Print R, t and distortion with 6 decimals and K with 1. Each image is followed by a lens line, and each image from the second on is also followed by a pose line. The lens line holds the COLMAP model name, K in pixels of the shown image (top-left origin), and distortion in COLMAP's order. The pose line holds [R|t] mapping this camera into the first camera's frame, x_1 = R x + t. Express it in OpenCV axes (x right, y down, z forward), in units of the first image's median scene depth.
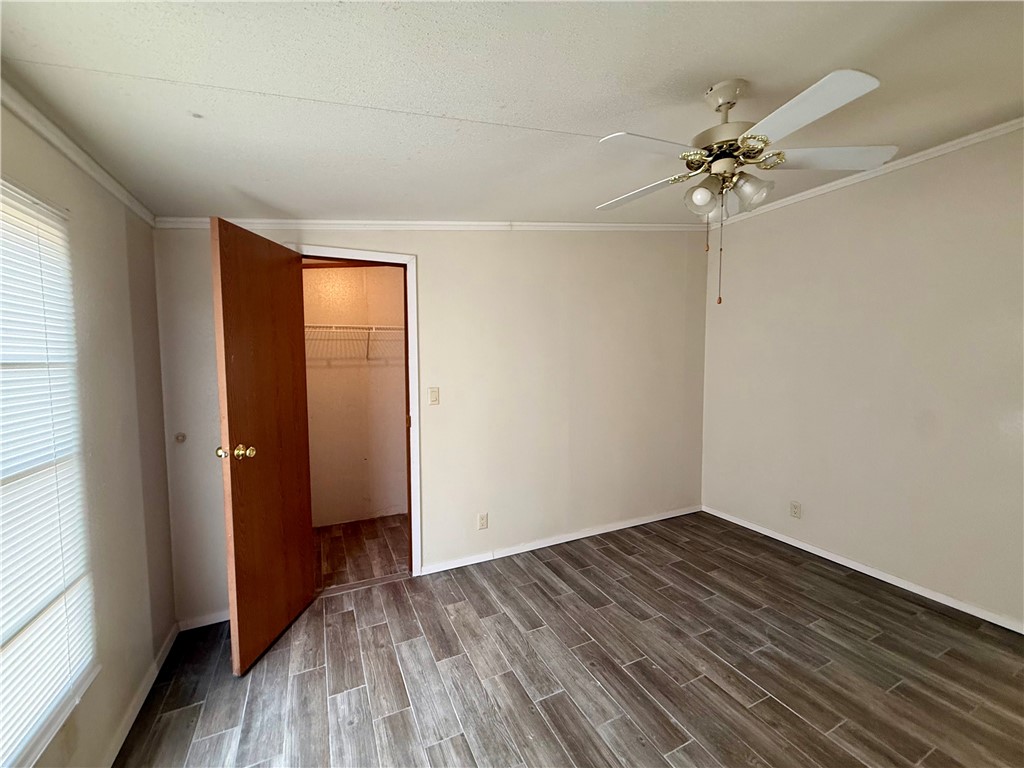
lens RADIAL K [[407.9, 0, 512.0], [0, 407.9, 384.0], [0, 0, 1]] dist [-0.002040, -0.000112]
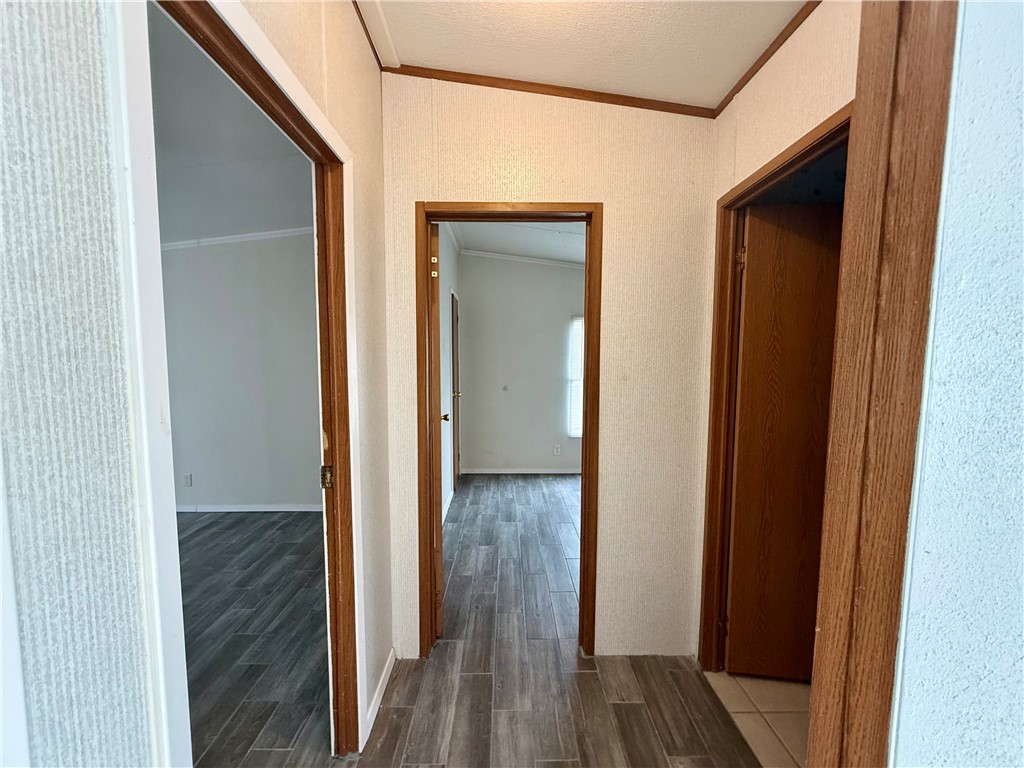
lens RADIAL K [[408.3, 0, 510.4], [0, 408.3, 384.7], [0, 0, 1]] dist [0.000682, 0.000099]
pose [[0.909466, 0.040343, -0.413817, 1.635694], [-0.034192, 0.999167, 0.022263, -0.025032], [0.414370, -0.006098, 0.910088, 0.320278]]
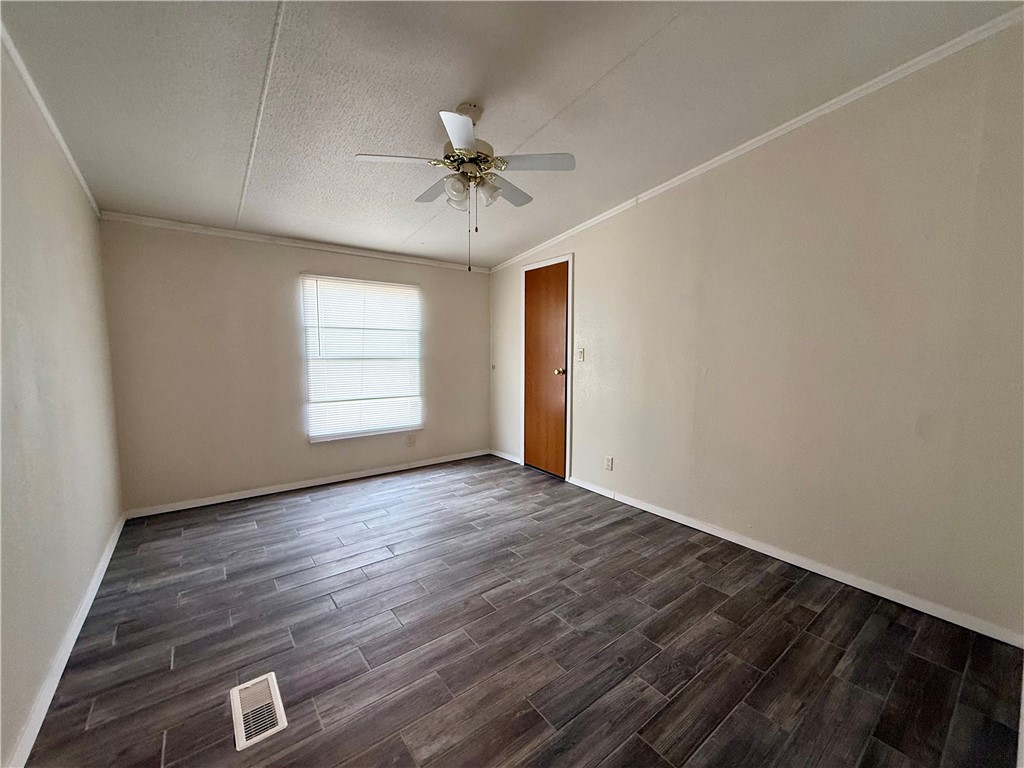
lens RADIAL K [[408.3, 0, 510.4], [0, 408.3, 384.7], [0, 0, 1]] dist [0.000682, 0.000099]
pose [[0.202790, 0.091465, -0.974941, 1.222367], [-0.065107, 0.994684, 0.079775, 0.039896], [0.977055, 0.047298, 0.207667, 0.559350]]
